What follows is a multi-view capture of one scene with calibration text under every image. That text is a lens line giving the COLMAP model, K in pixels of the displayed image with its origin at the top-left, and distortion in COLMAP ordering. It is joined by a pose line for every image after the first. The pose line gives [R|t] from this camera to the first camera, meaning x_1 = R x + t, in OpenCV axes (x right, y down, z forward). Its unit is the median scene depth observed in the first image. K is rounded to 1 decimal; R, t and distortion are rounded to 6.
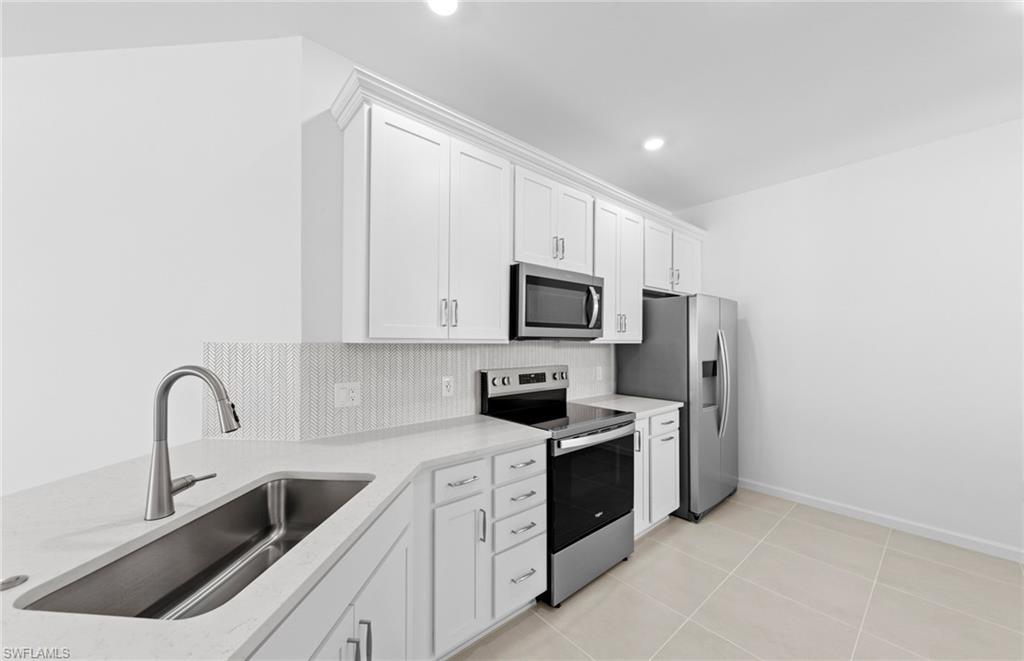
lens RADIAL K [[375.6, 0, 506.1], [0, 375.6, 339.1], [0, 0, 1]] dist [-0.003593, -0.000701]
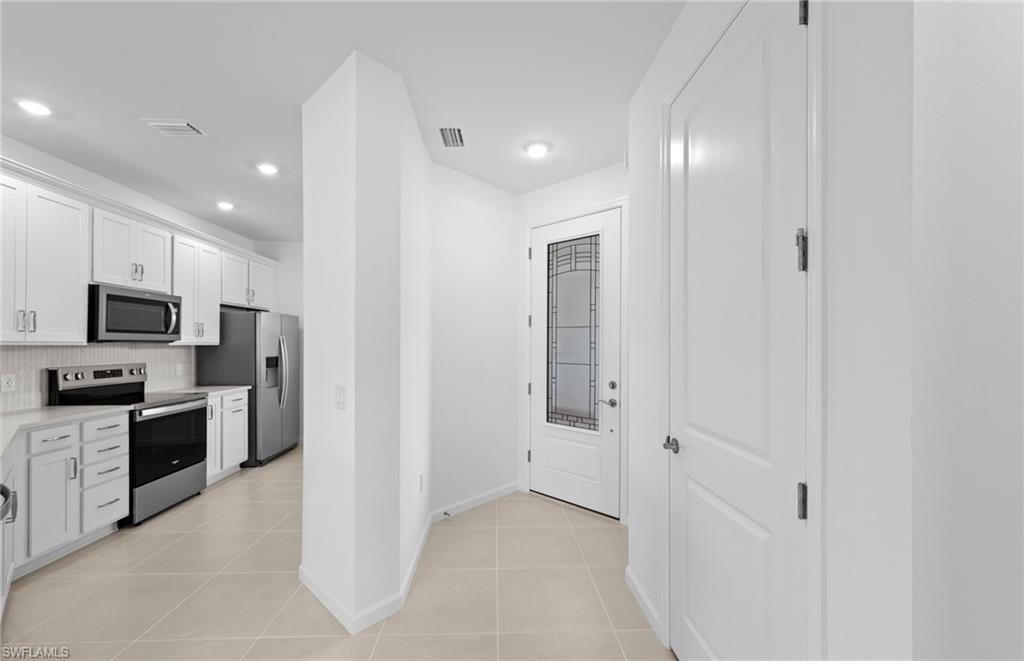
lens RADIAL K [[412.2, 0, 509.7], [0, 412.2, 344.8], [0, 0, 1]] dist [0.006905, 0.000433]
pose [[0.620648, -0.001092, 0.784089, -0.186647], [-0.006089, 0.999962, 0.006212, -0.006238], [-0.784066, -0.008630, 0.620618, -0.906019]]
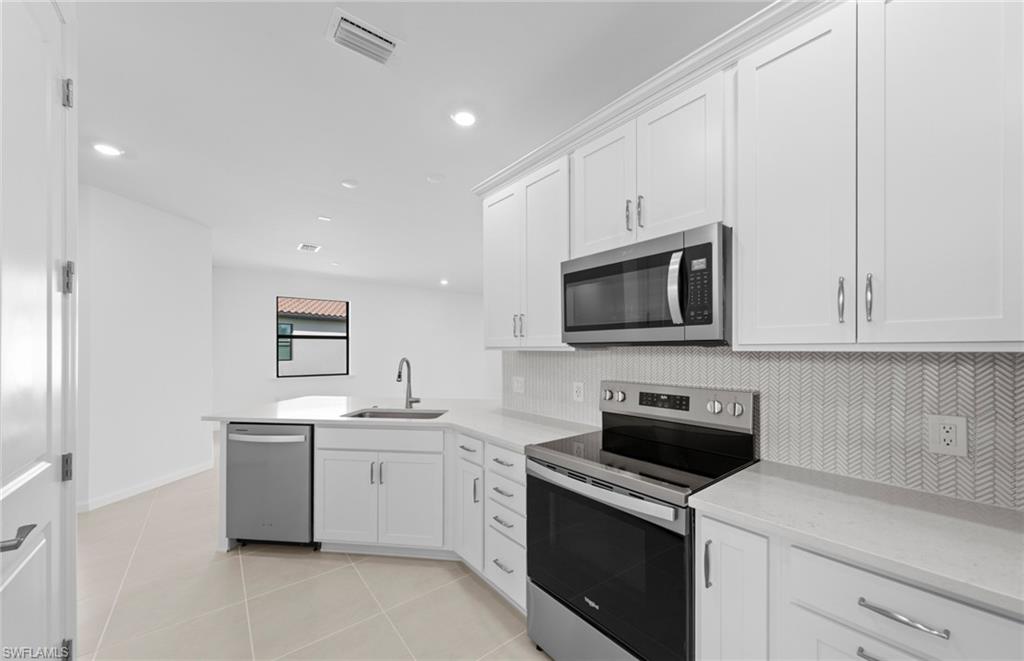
lens RADIAL K [[375.6, 0, 509.8], [0, 375.6, 349.7], [0, 0, 1]] dist [-0.003593, -0.000701]
pose [[-0.041056, -0.003613, -0.999150, 0.826275], [0.008429, 0.999957, -0.003962, 0.010113], [0.999121, -0.008585, -0.041024, 0.784382]]
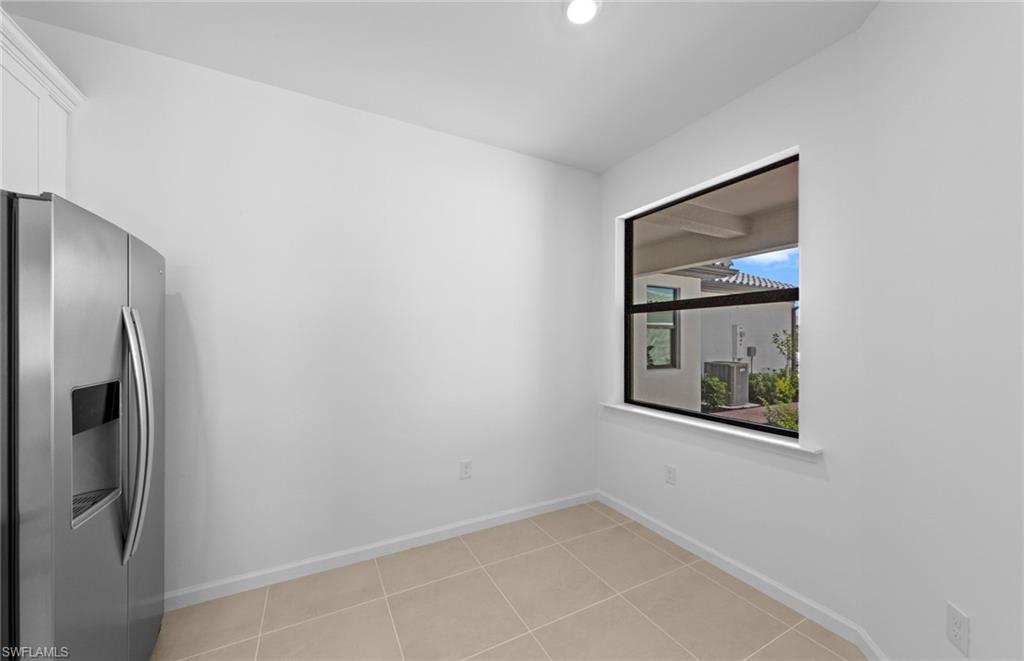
lens RADIAL K [[375.6, 0, 508.4], [0, 375.6, 335.4], [0, 0, 1]] dist [-0.003593, -0.000701]
pose [[0.224573, 0.003630, 0.974451, 0.327008], [-0.000441, 0.999993, -0.003623, 0.011232], [-0.974457, 0.000384, 0.224573, 0.621806]]
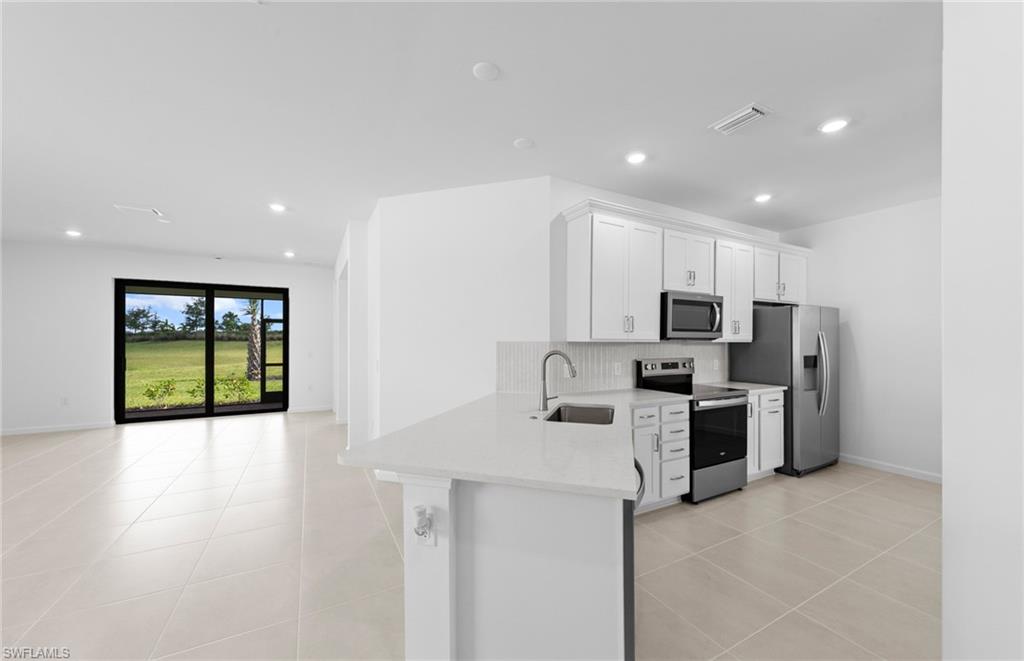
lens RADIAL K [[375.6, 0, 502.7], [0, 375.6, 341.5], [0, 0, 1]] dist [-0.003593, -0.000701]
pose [[0.974984, -0.000214, -0.222274, -0.255318], [0.001731, 0.999977, 0.006629, -0.001925], [0.222268, -0.006848, 0.974962, -0.612701]]
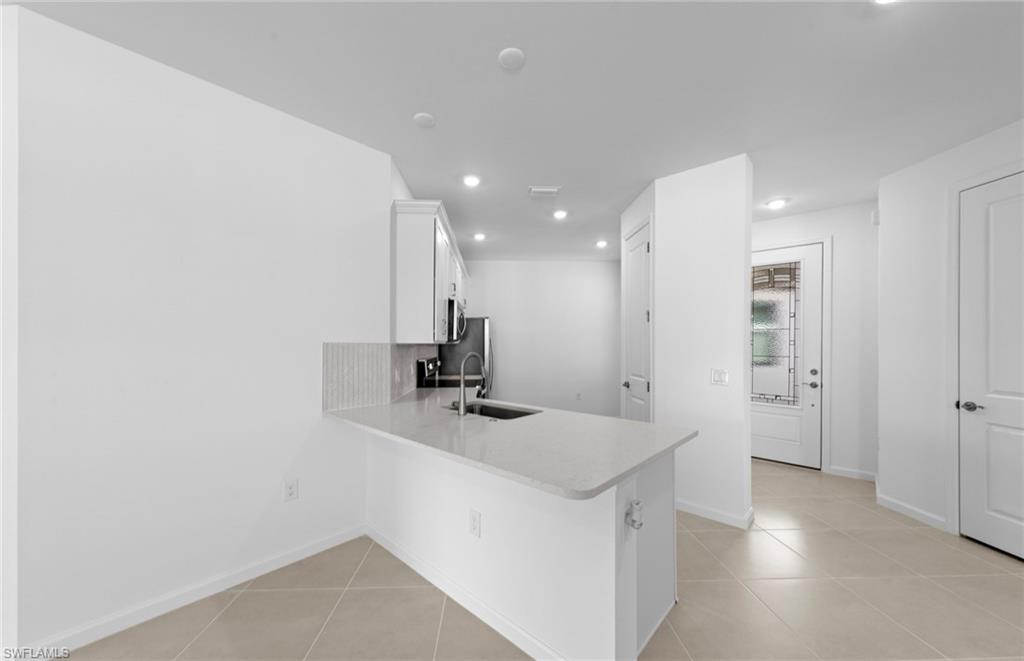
lens RADIAL K [[375.6, 0, 515.4], [0, 375.6, 342.7], [0, 0, 1]] dist [-0.003593, -0.000701]
pose [[0.614339, -0.001389, 0.789041, -1.058538], [-0.003138, 0.999986, 0.004203, -0.001348], [-0.789036, -0.005058, 0.614326, -0.314660]]
